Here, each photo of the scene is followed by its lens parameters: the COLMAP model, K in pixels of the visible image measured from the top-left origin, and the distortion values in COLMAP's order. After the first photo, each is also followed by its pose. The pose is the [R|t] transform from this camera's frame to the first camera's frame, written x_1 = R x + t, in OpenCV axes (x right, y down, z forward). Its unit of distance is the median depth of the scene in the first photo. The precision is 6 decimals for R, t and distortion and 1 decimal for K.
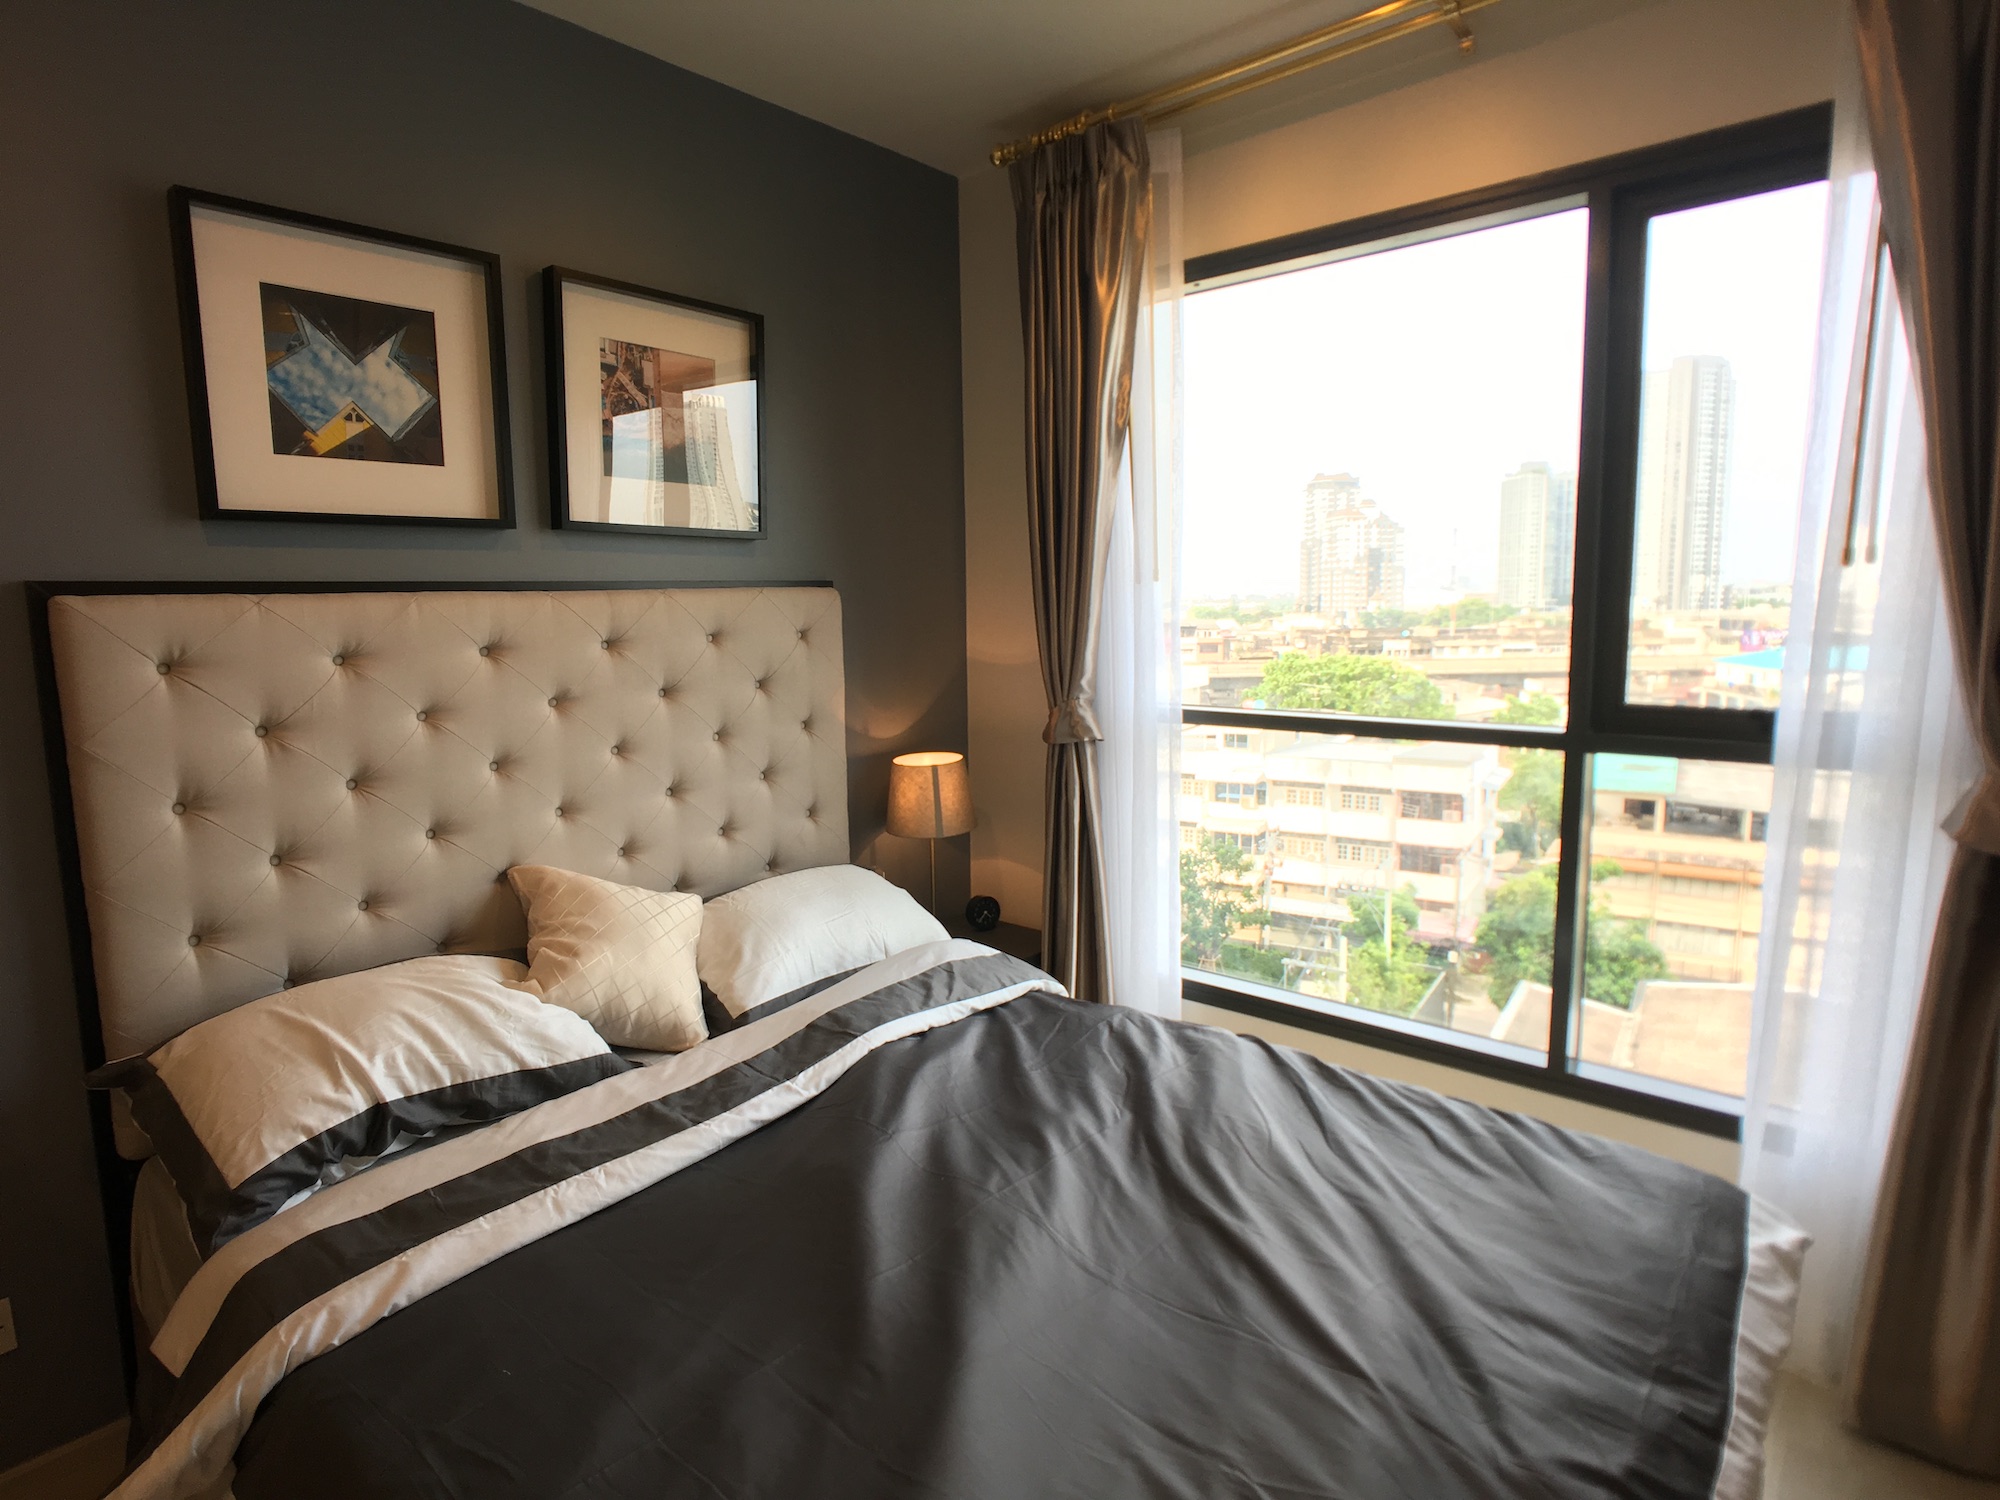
lens RADIAL K [[1106.5, 0, 991.3], [0, 1106.5, 736.1], [0, 0, 1]] dist [-0.036707, 0.024620]
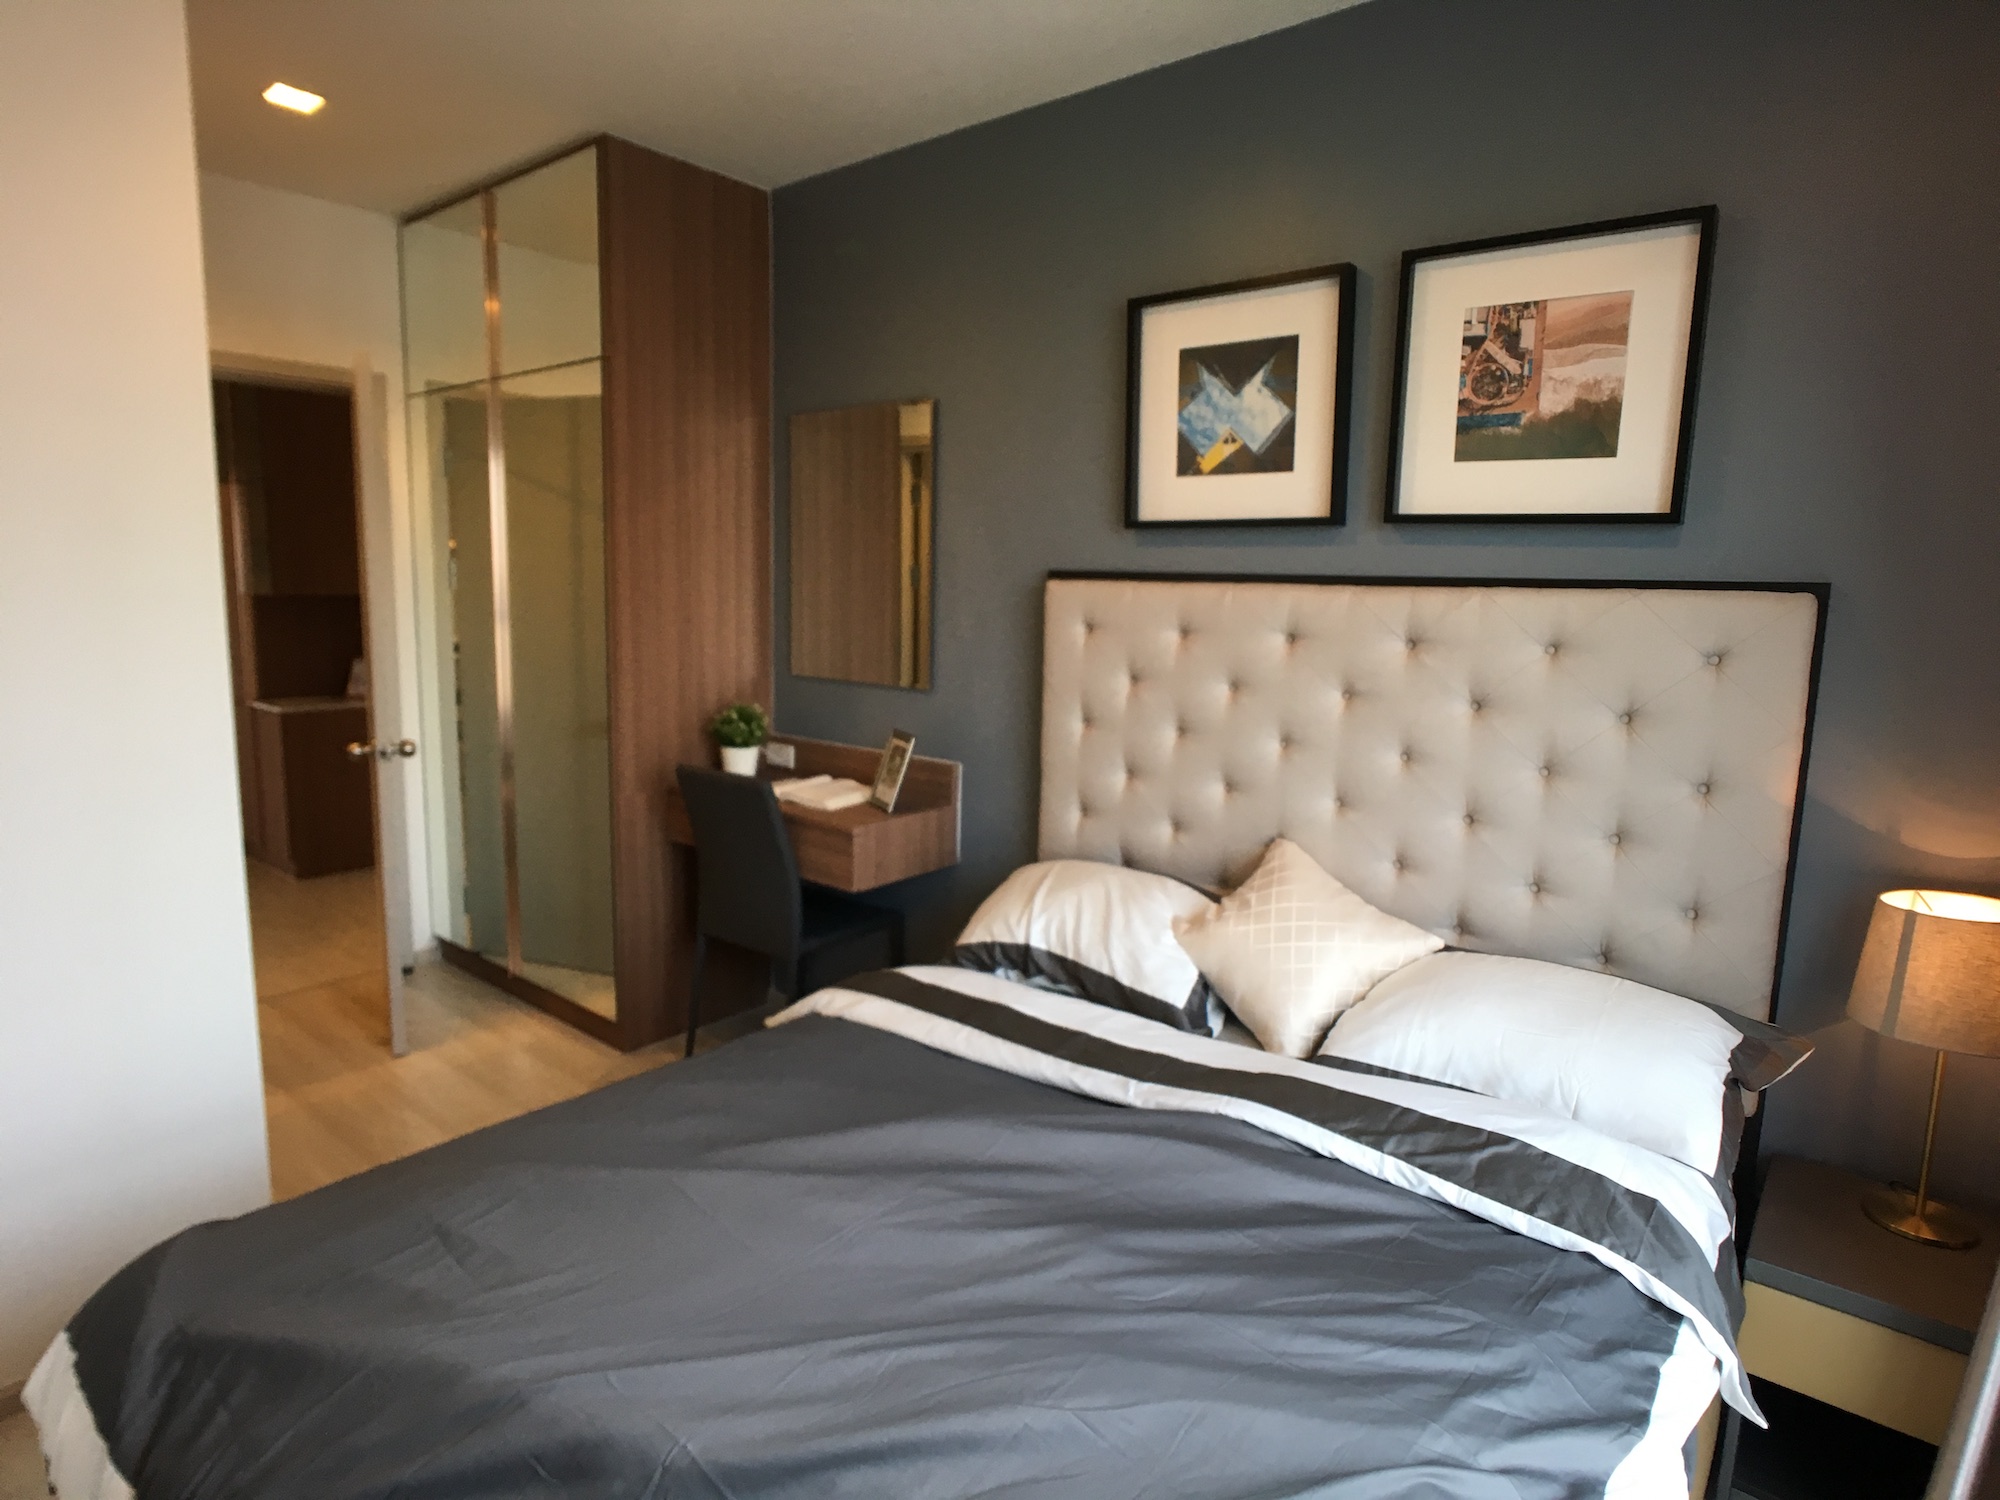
lens RADIAL K [[1133.7, 0, 992.5], [0, 1133.7, 726.1], [0, 0, 1]] dist [-0.003623, 0.025743]
pose [[0.035293, 0.147550, -0.988425, 0.683455], [-0.143486, 0.979542, 0.141100, -0.112305], [0.989023, 0.136846, 0.055742, 0.676080]]
